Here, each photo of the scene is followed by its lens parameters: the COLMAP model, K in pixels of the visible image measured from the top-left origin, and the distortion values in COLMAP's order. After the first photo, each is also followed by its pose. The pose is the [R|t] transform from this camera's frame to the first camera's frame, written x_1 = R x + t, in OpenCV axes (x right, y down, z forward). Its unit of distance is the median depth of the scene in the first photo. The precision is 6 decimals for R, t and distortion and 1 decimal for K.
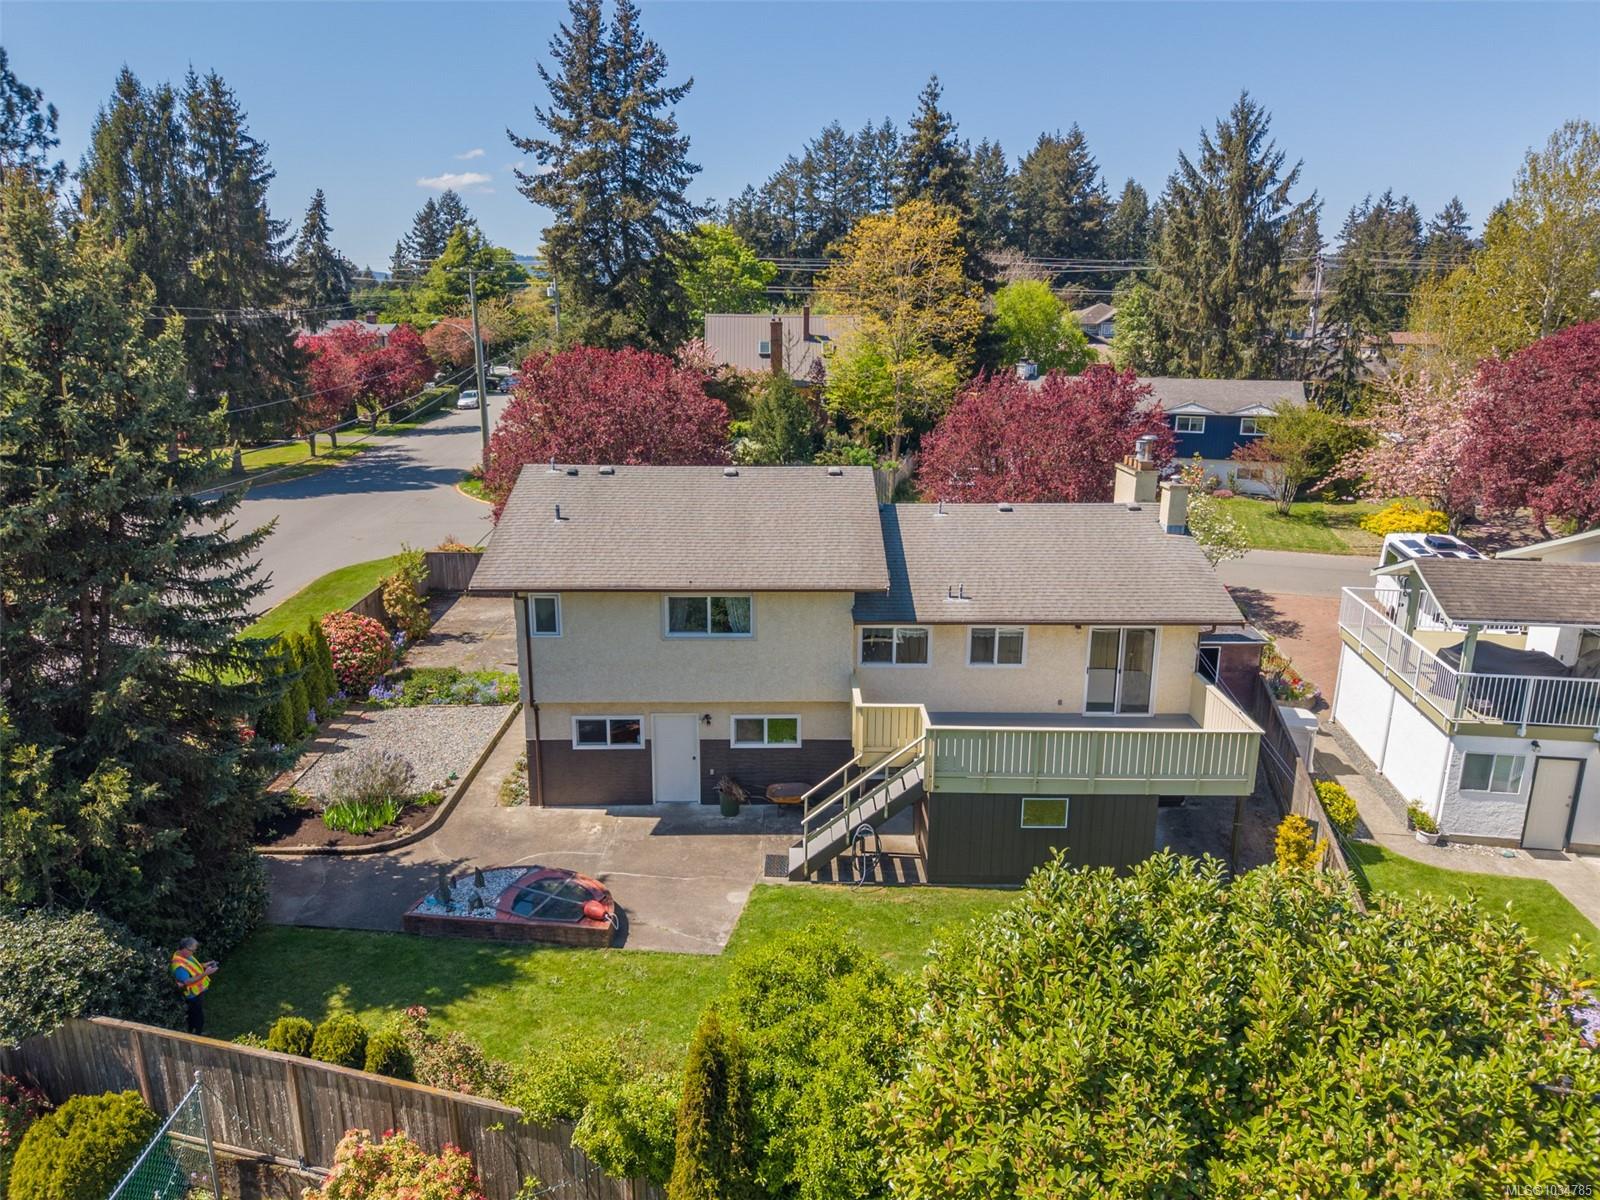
lens RADIAL K [[1102.4, 0, 800.0], [0, 1102.4, 600.0], [0, 0, 1]] dist [0.023672, 0.000301]
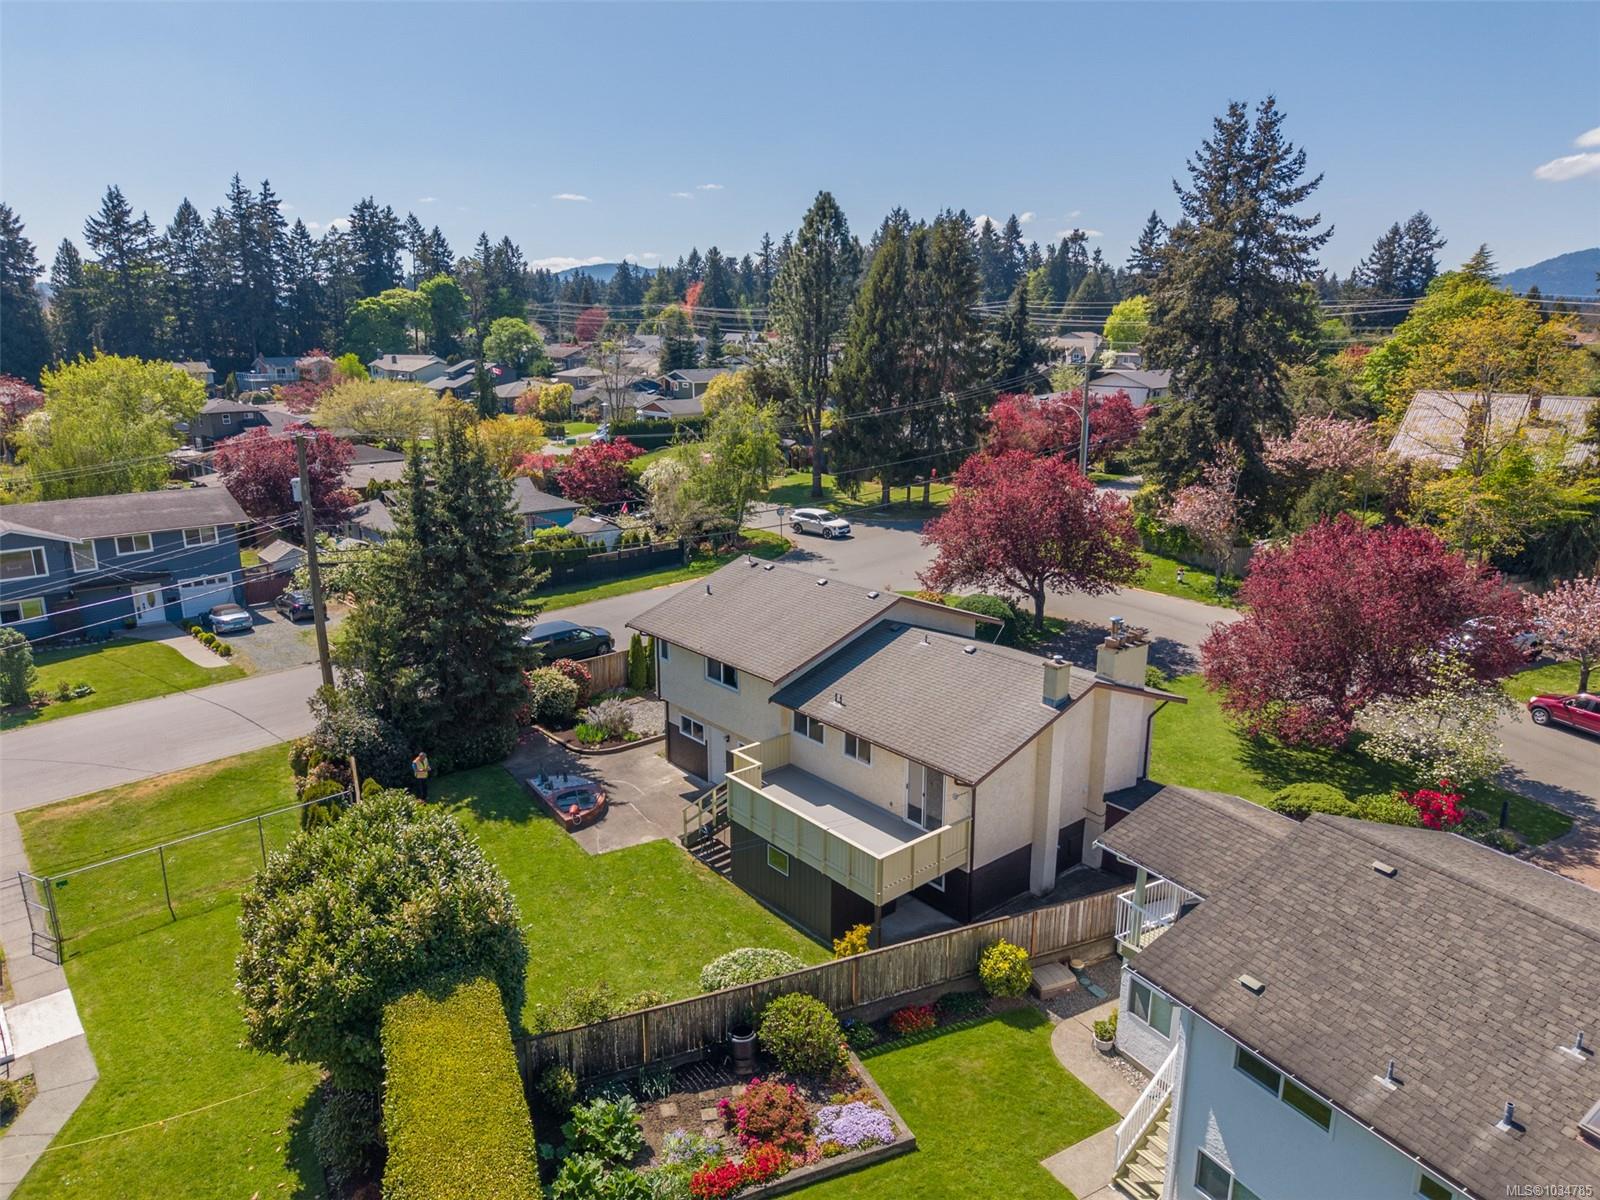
lens RADIAL K [[1102.4, 0, 800.0], [0, 1102.4, 600.0], [0, 0, 1]] dist [0.023672, 0.000301]
pose [[0.626269, 0.190913, -0.755870, 0.452835], [-0.189904, 0.977706, 0.089599, -0.097255], [0.756124, 0.087430, 0.648561, 0.025208]]
